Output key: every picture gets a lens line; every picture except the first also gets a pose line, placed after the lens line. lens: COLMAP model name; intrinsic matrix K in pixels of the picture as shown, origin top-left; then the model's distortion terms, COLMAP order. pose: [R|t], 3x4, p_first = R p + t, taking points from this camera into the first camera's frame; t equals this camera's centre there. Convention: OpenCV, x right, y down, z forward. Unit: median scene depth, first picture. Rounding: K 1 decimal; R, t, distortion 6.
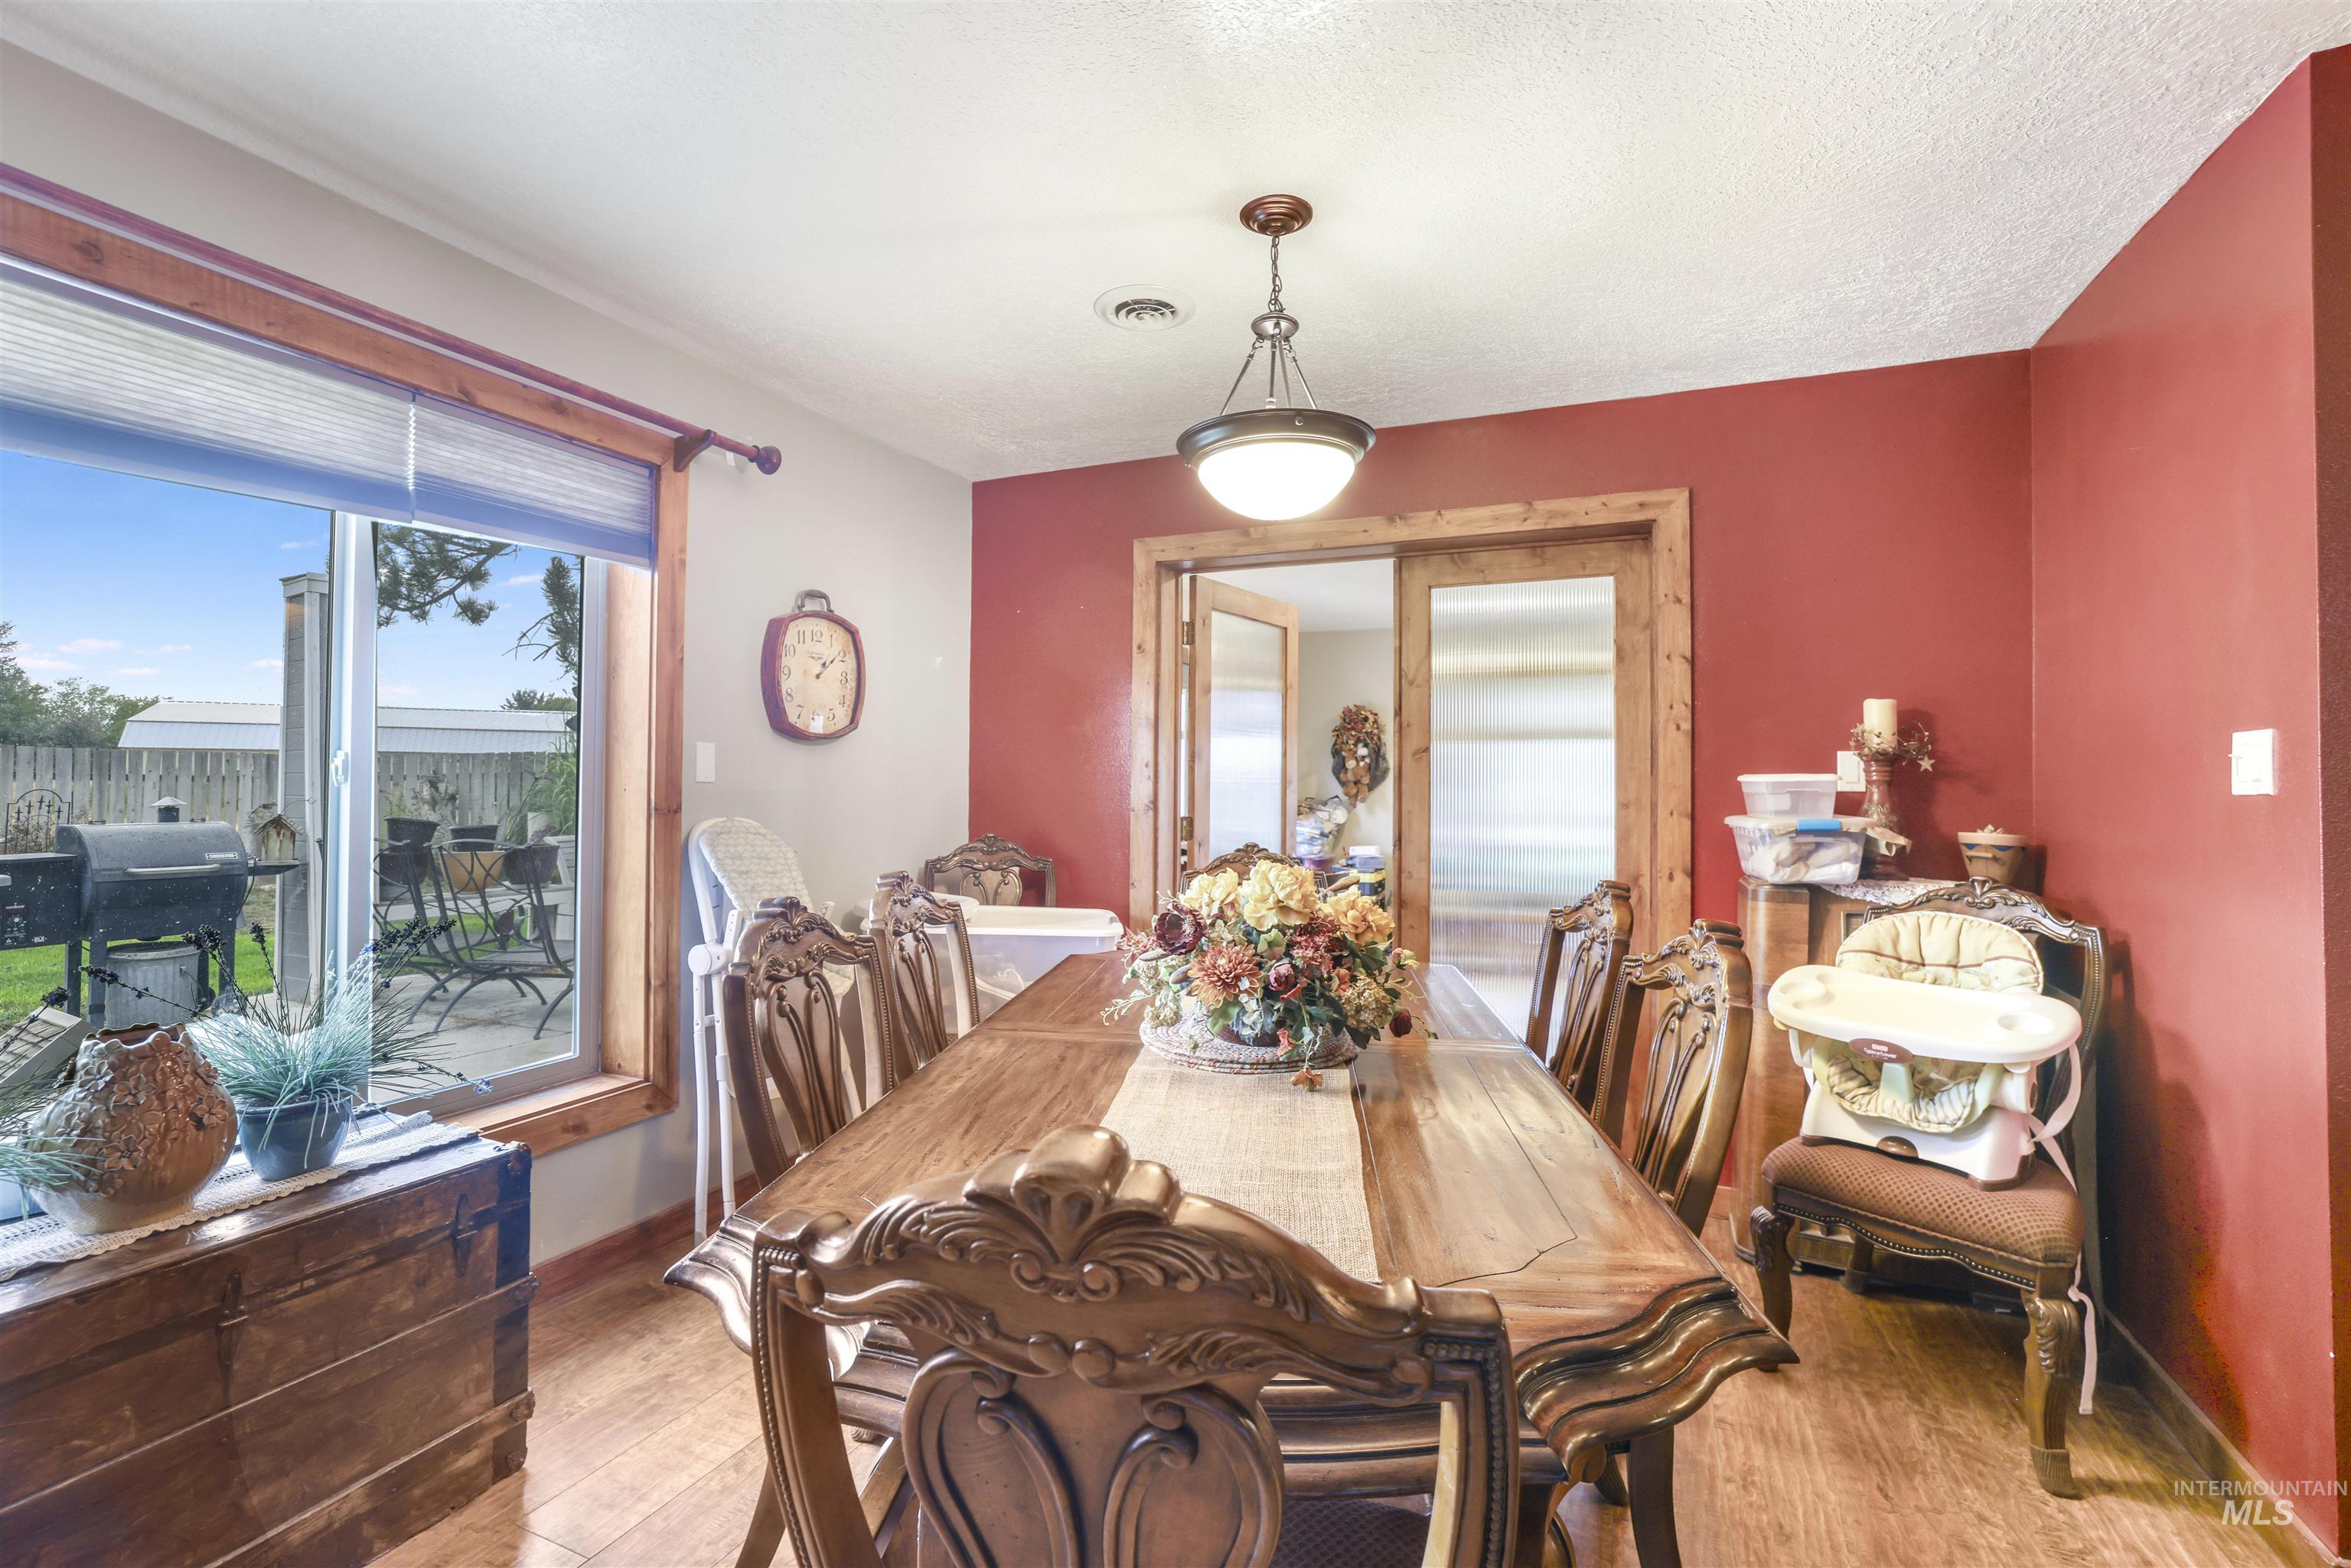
lens RADIAL K [[1042.7, 0, 1169.1], [0, 1042.7, 769.0], [0, 0, 1]] dist [-0.034162, 0.011933]
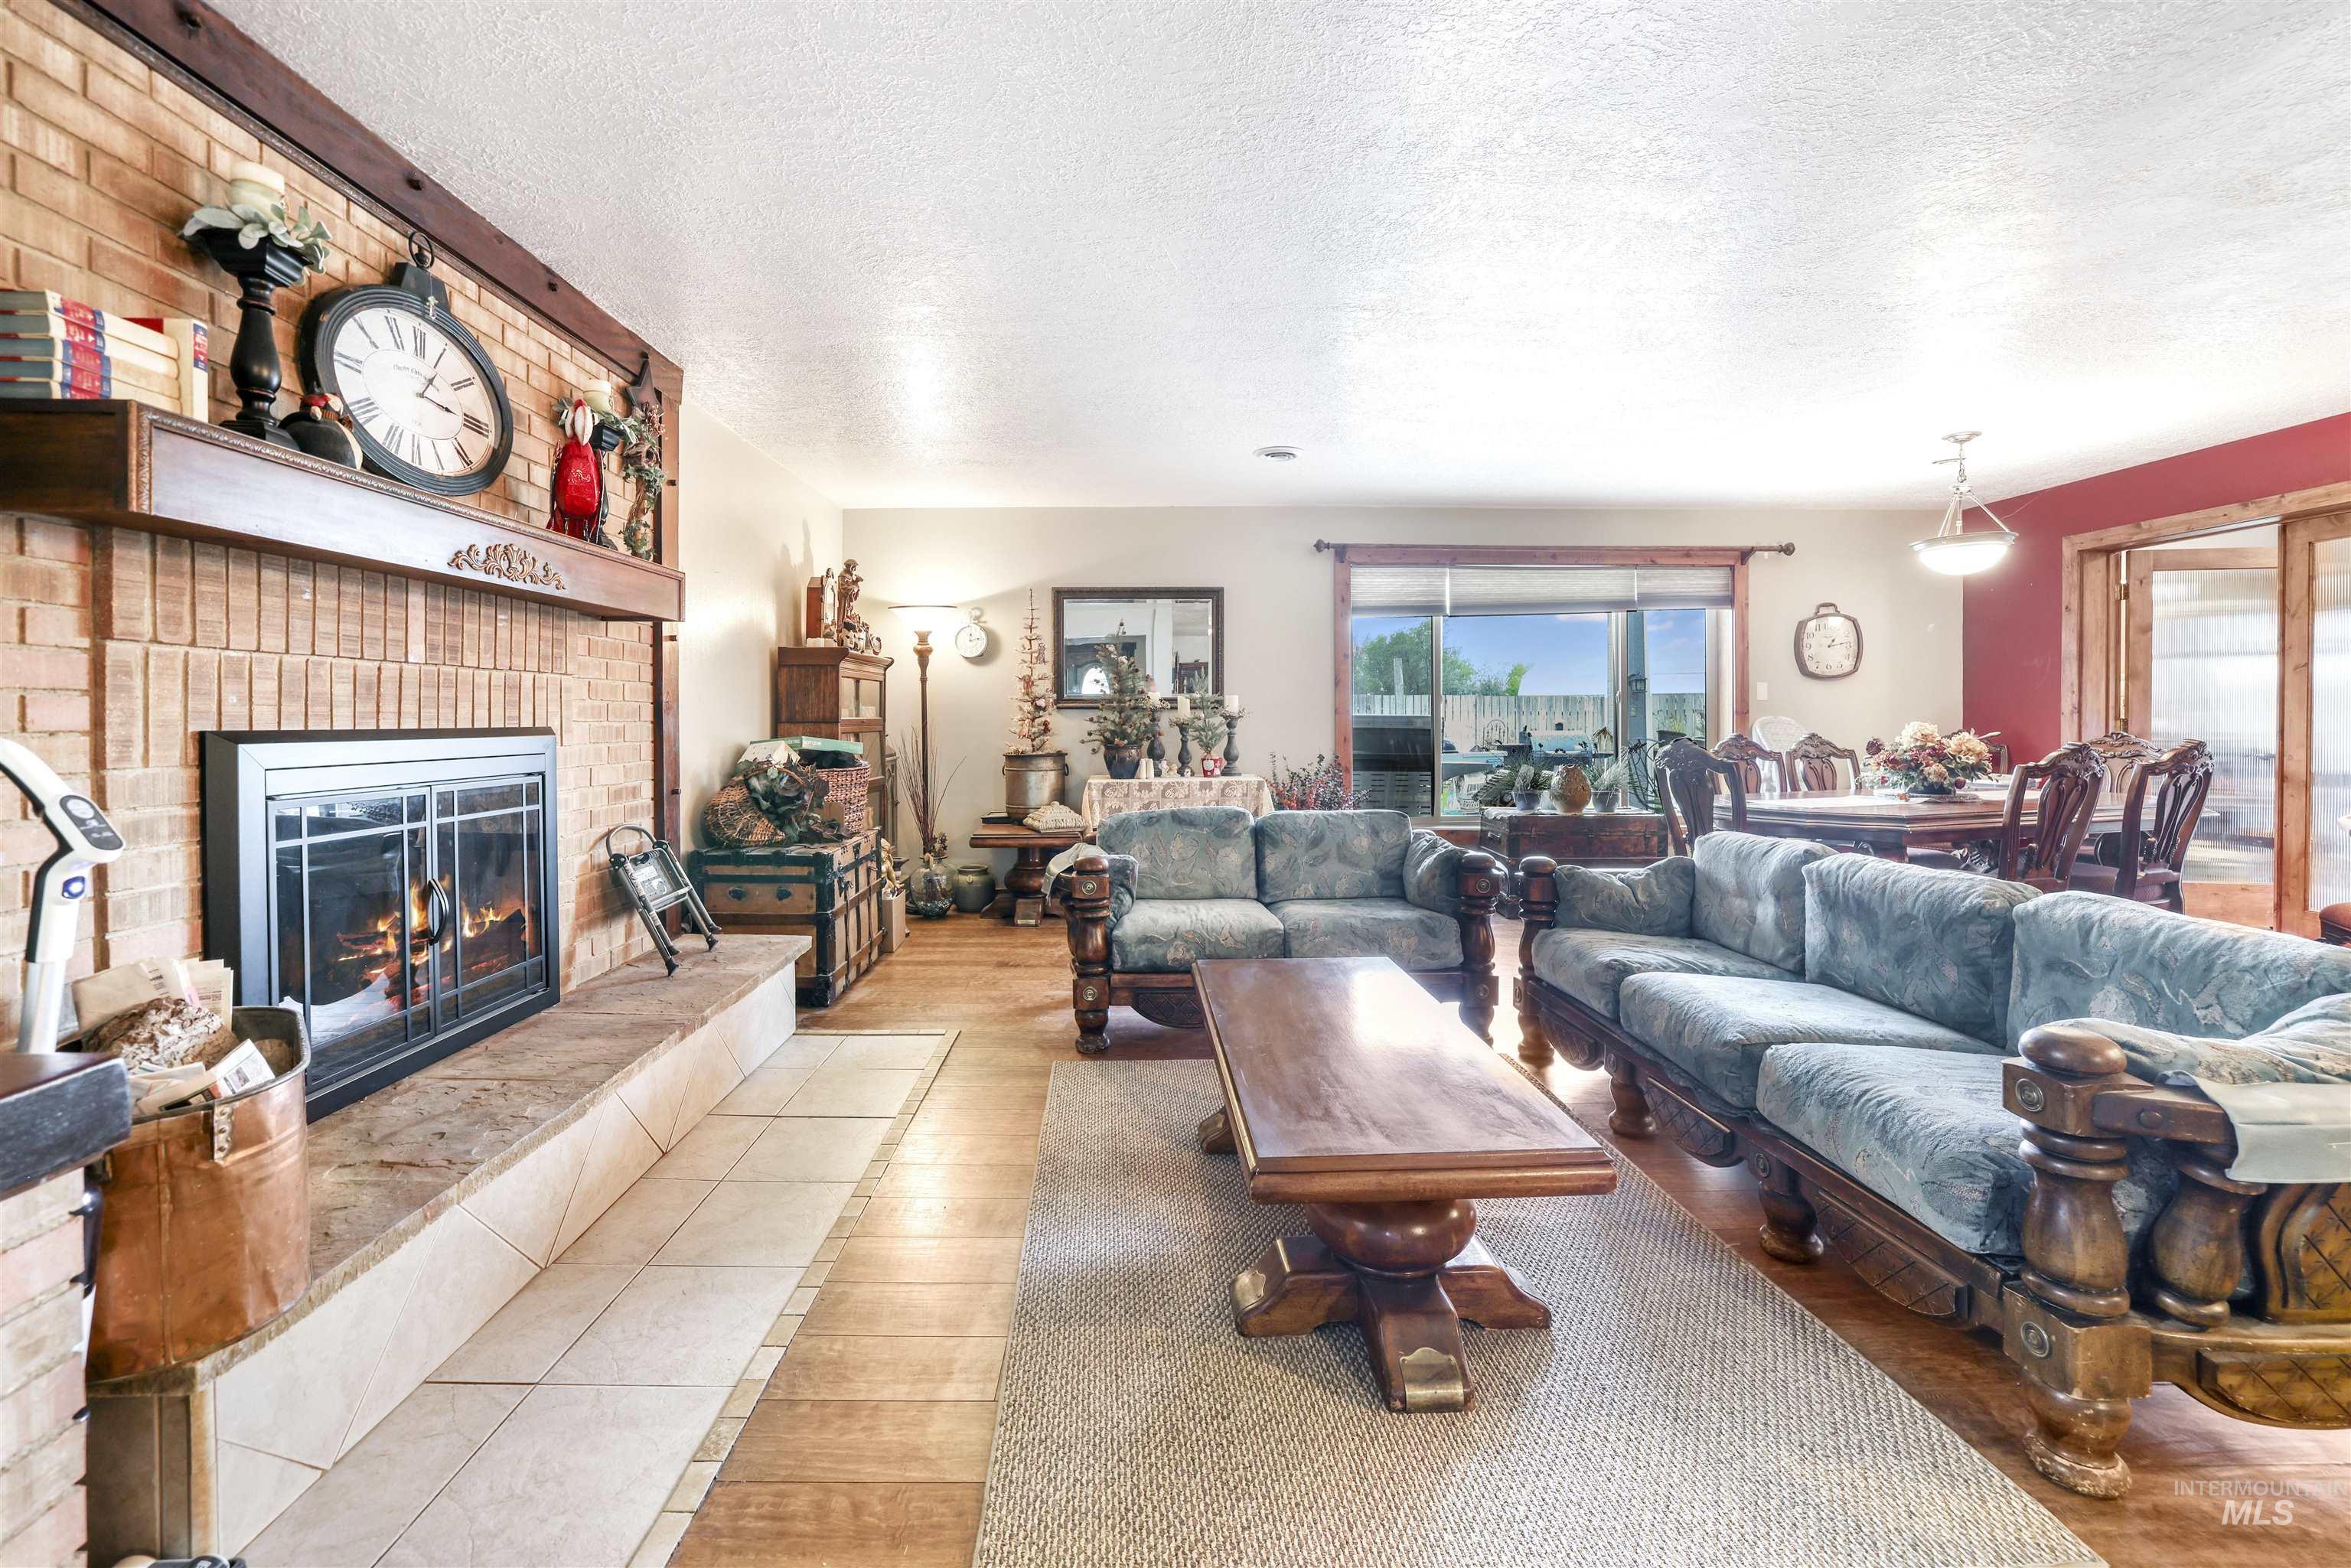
lens RADIAL K [[1042.7, 0, 1147.1], [0, 1042.7, 723.7], [0, 0, 1]] dist [-0.034162, 0.011933]
pose [[0.420129, -0.004718, -0.907452, 0.800751], [0.017525, 0.999842, 0.002915, 0.025883], [0.907295, -0.017127, 0.420146, -0.894724]]
